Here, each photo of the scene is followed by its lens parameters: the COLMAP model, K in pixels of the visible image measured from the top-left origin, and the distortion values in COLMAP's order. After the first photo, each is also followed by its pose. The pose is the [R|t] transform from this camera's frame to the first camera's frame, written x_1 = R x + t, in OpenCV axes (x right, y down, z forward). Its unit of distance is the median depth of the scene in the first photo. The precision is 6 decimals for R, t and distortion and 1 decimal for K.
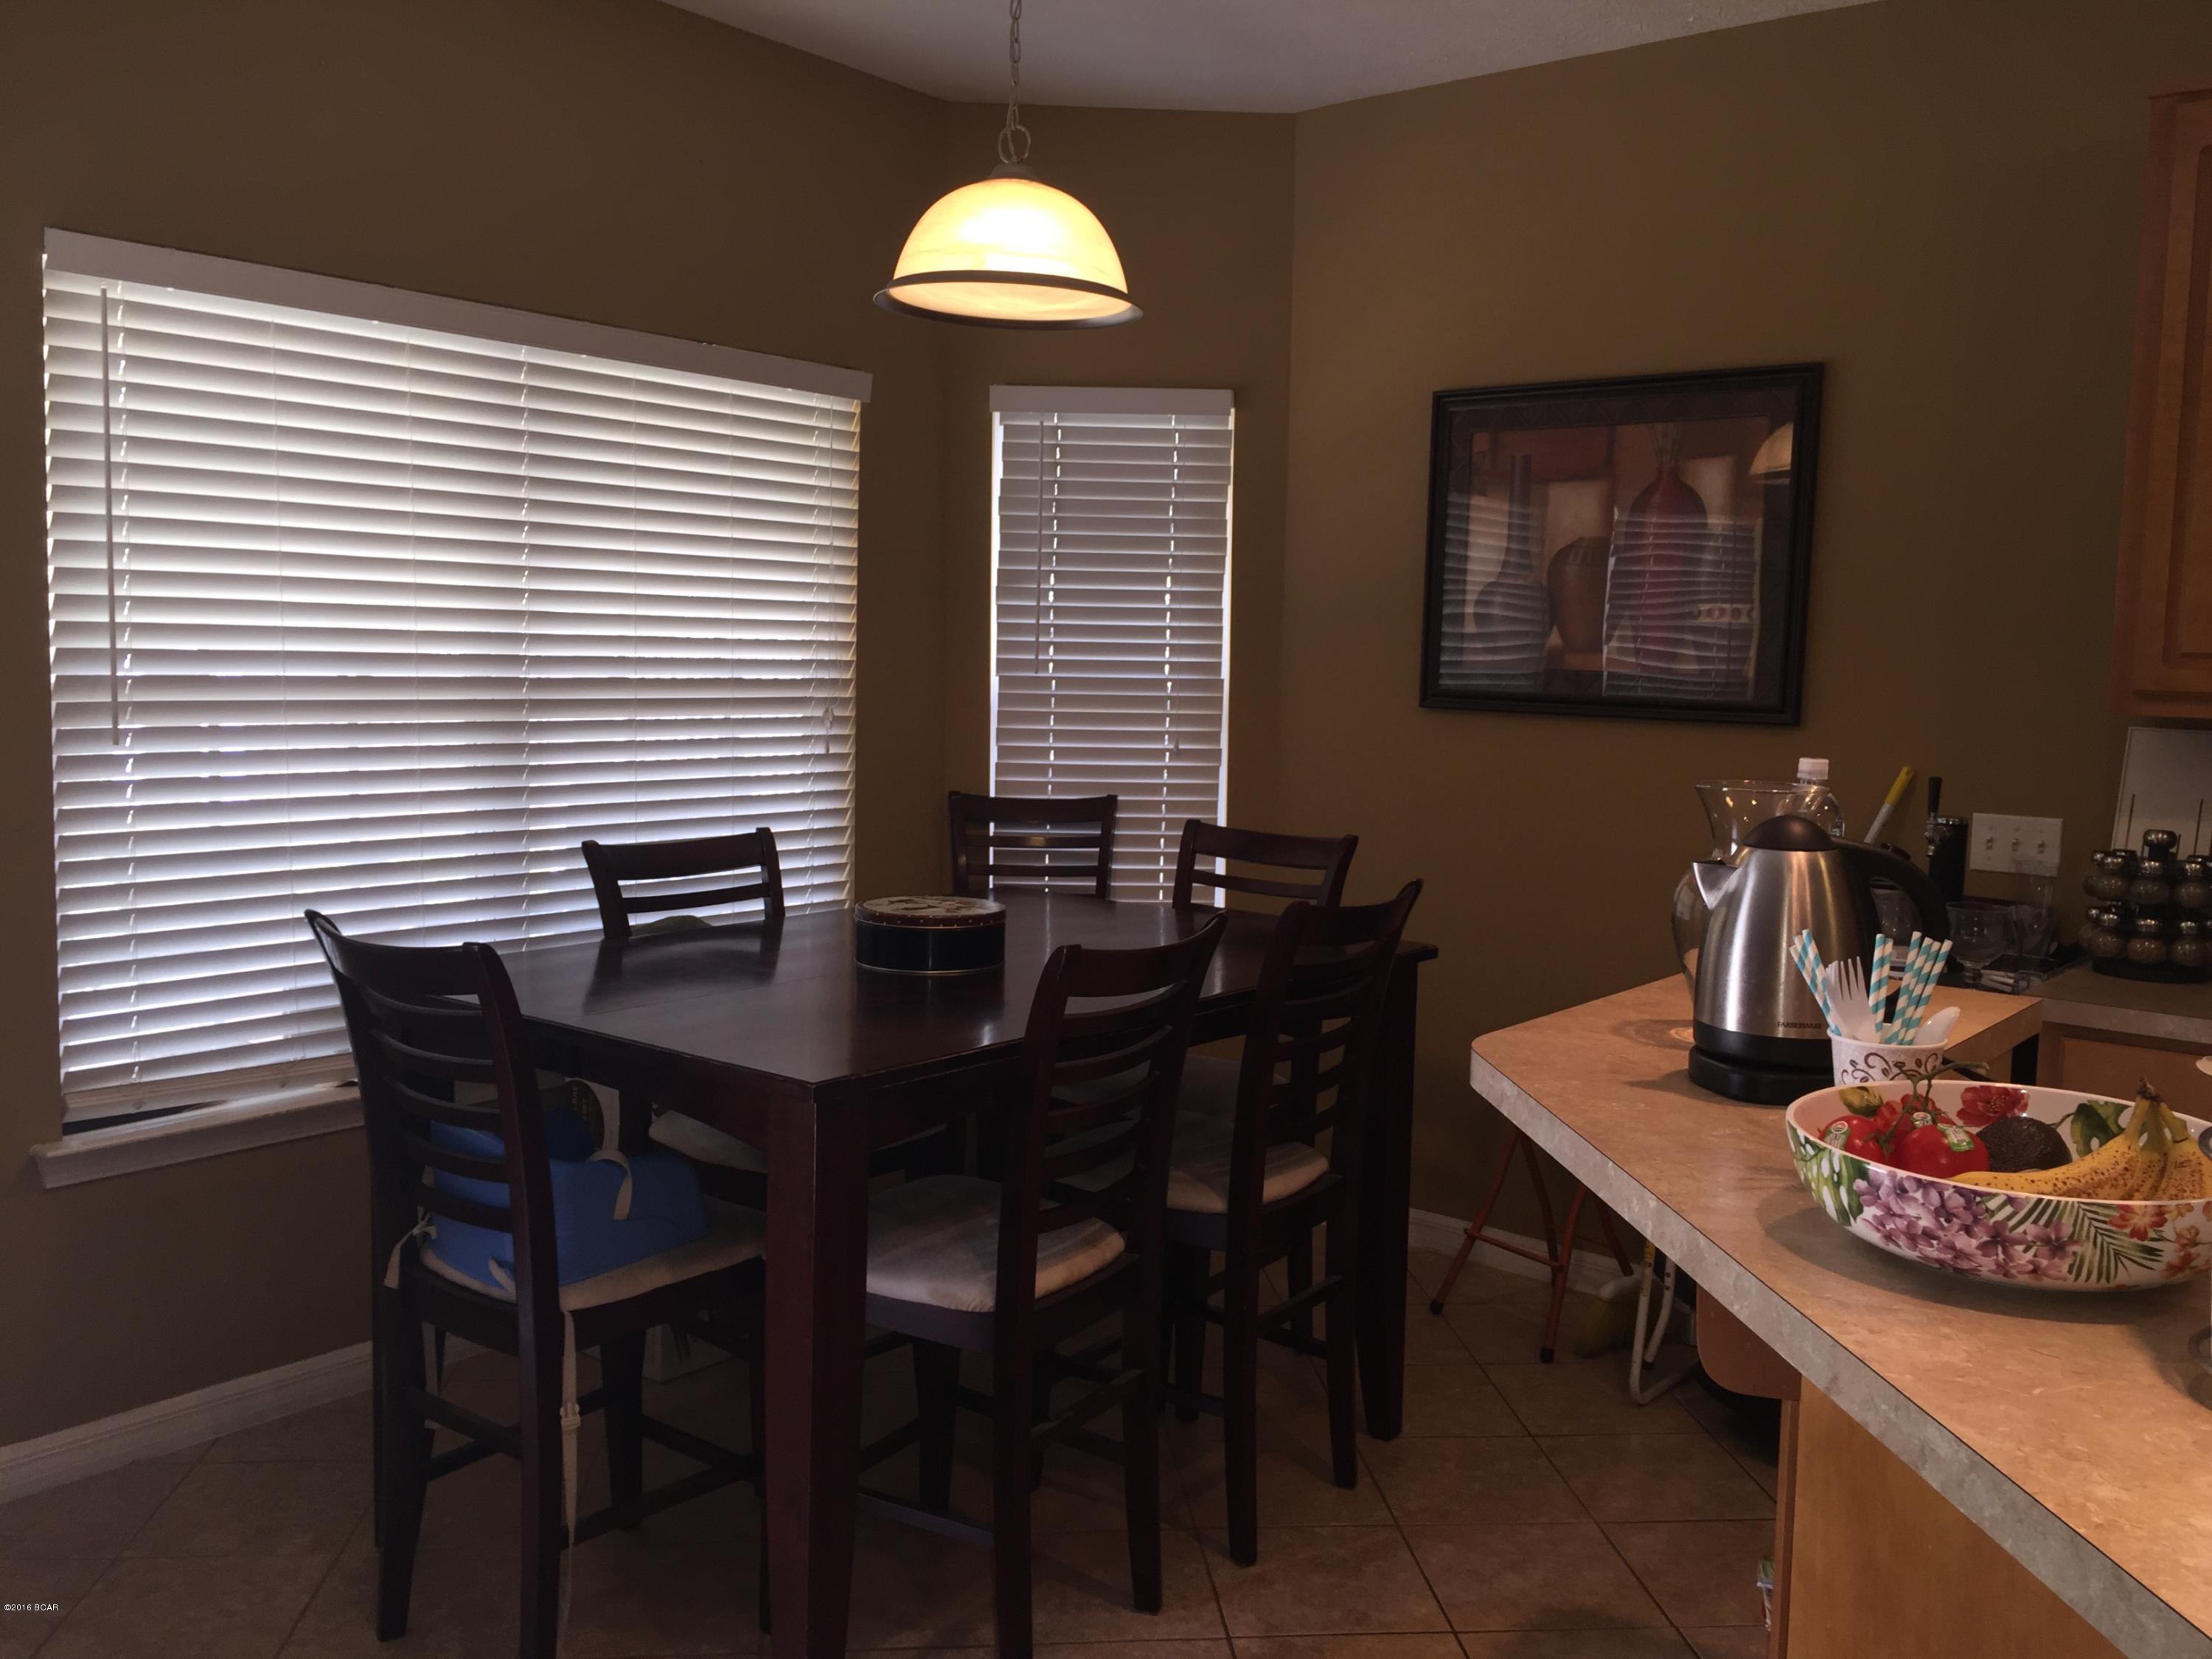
lens RADIAL K [[1862.2, 0, 1107.8], [0, 1862.2, 826.7], [0, 0, 1]] dist [0.007323, -0.020418]
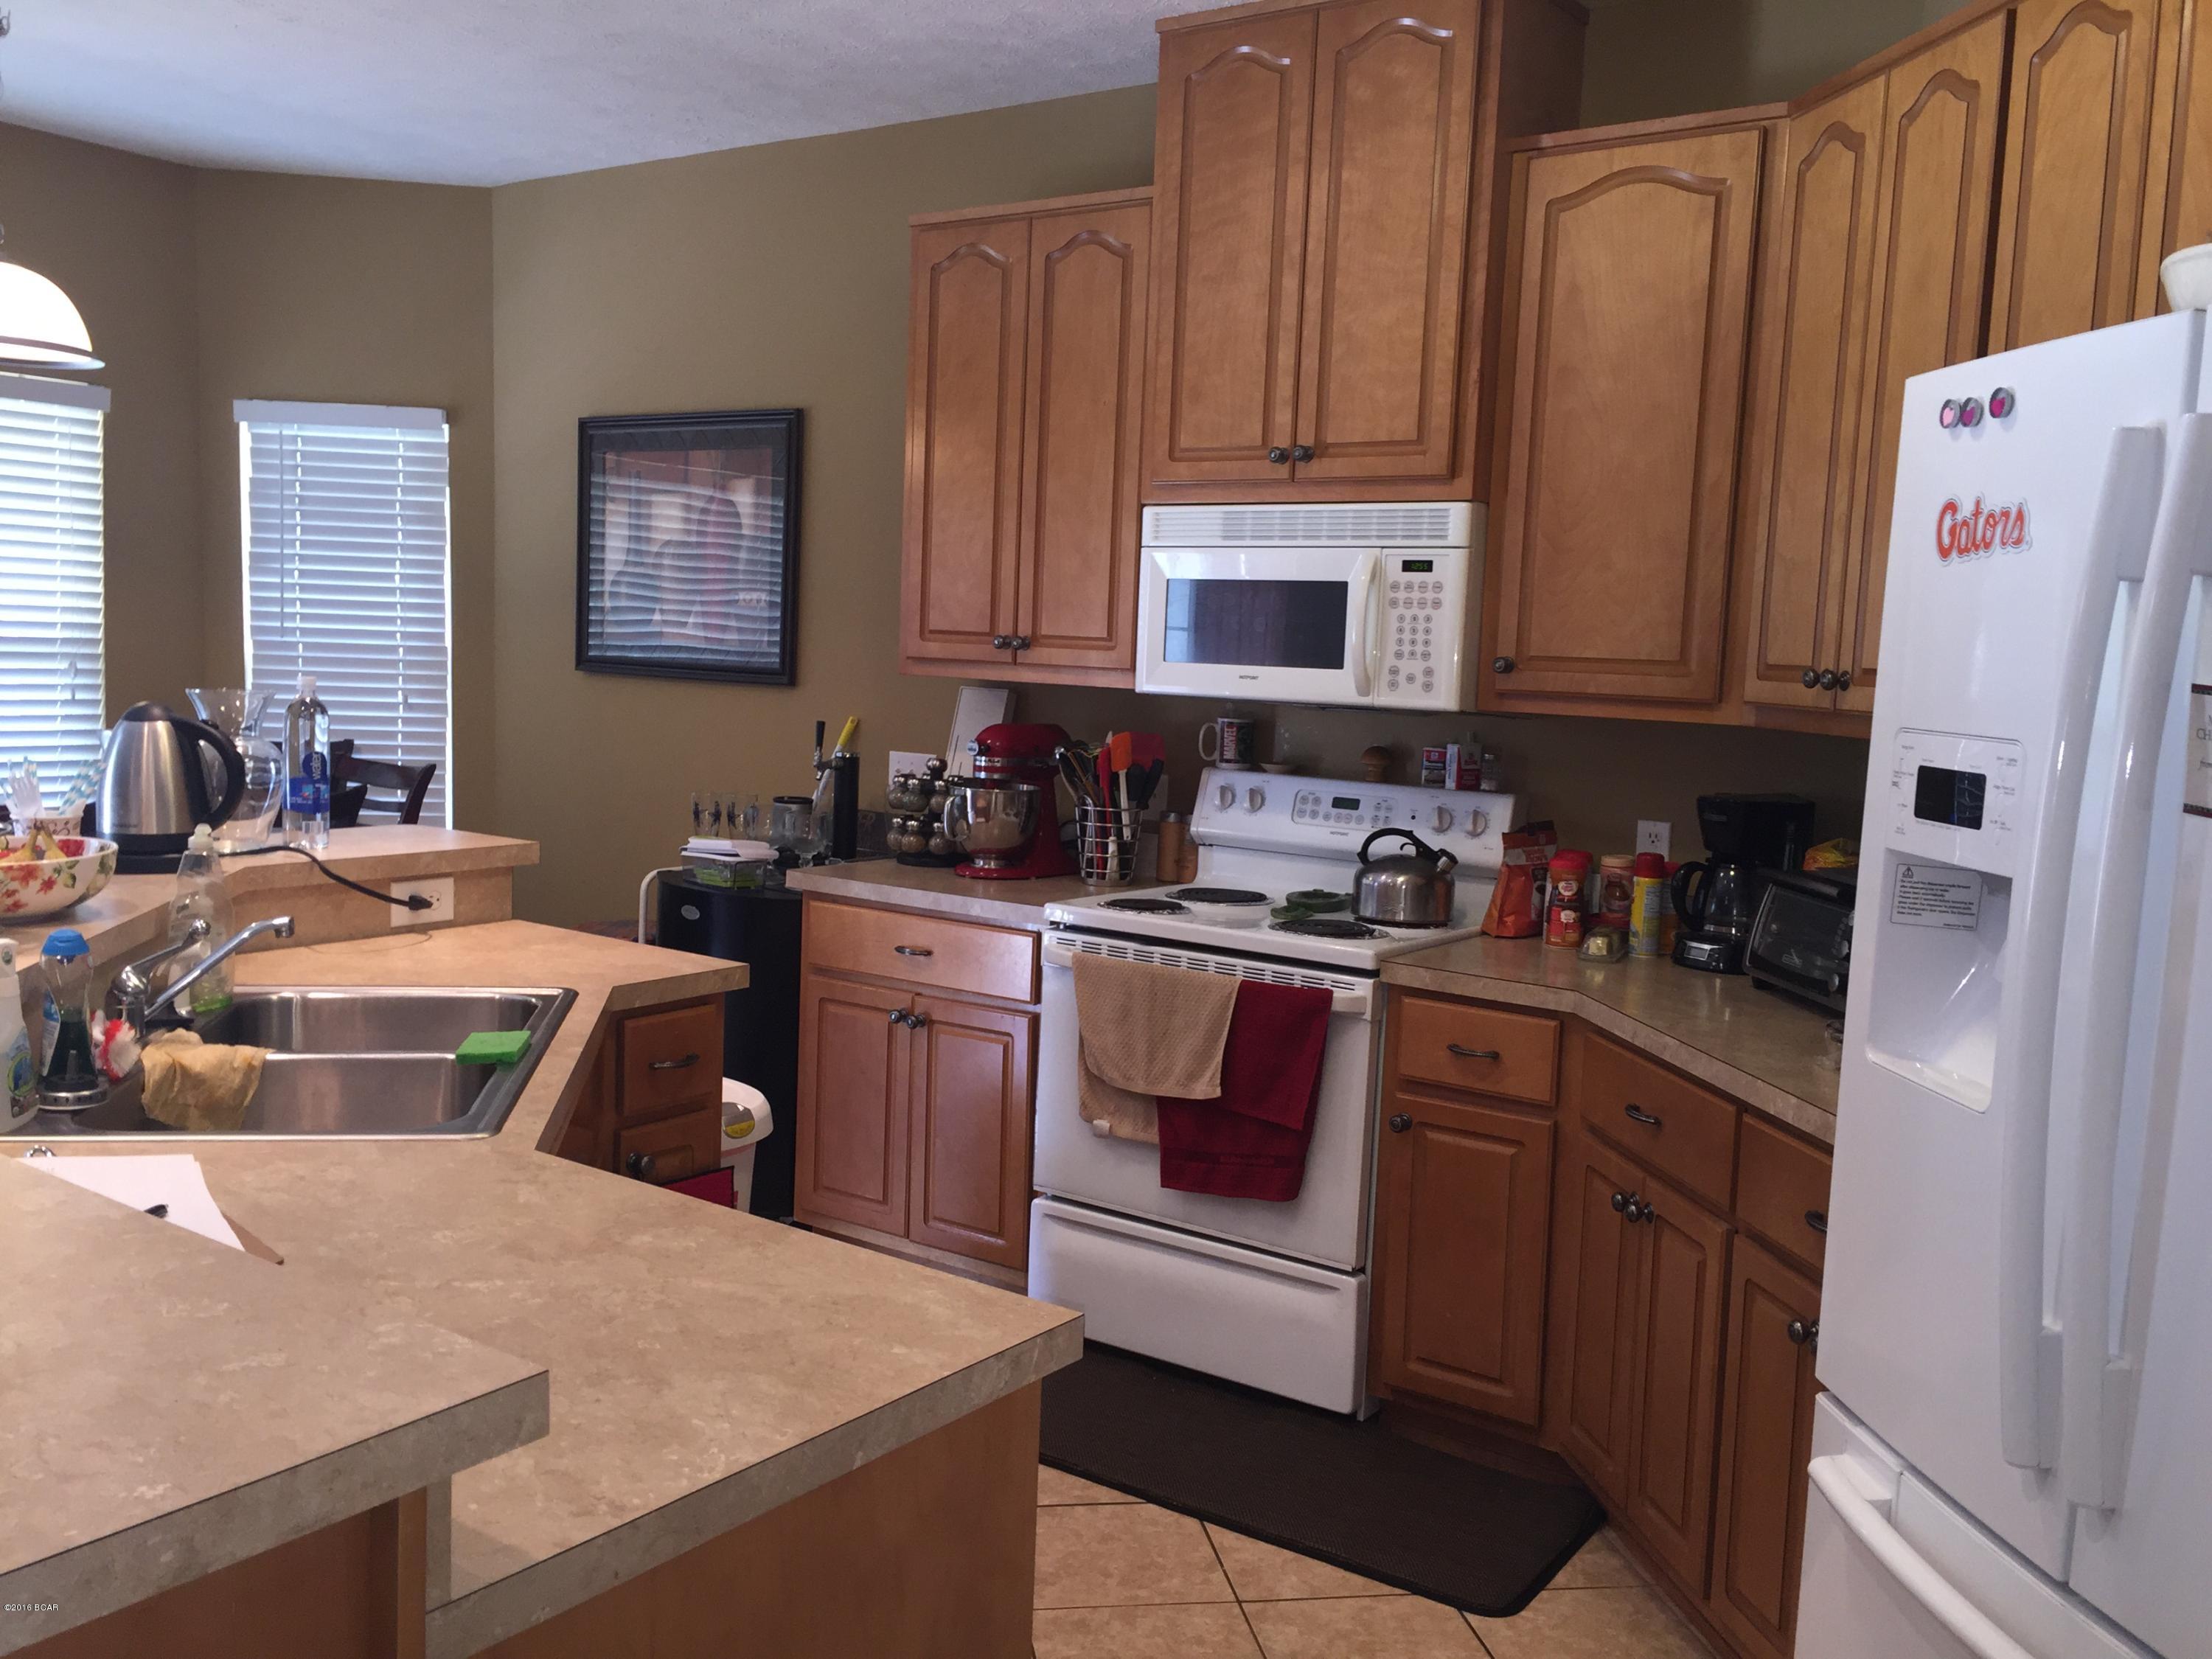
lens RADIAL K [[1862.2, 0, 1104.8], [0, 1862.2, 836.7], [0, 0, 1]] dist [0.007323, -0.020418]
pose [[0.995462, 0.010131, 0.094624, 0.386047], [-0.010822, 0.999918, 0.006792, 0.033545], [-0.094548, -0.007785, 0.995490, -0.265148]]
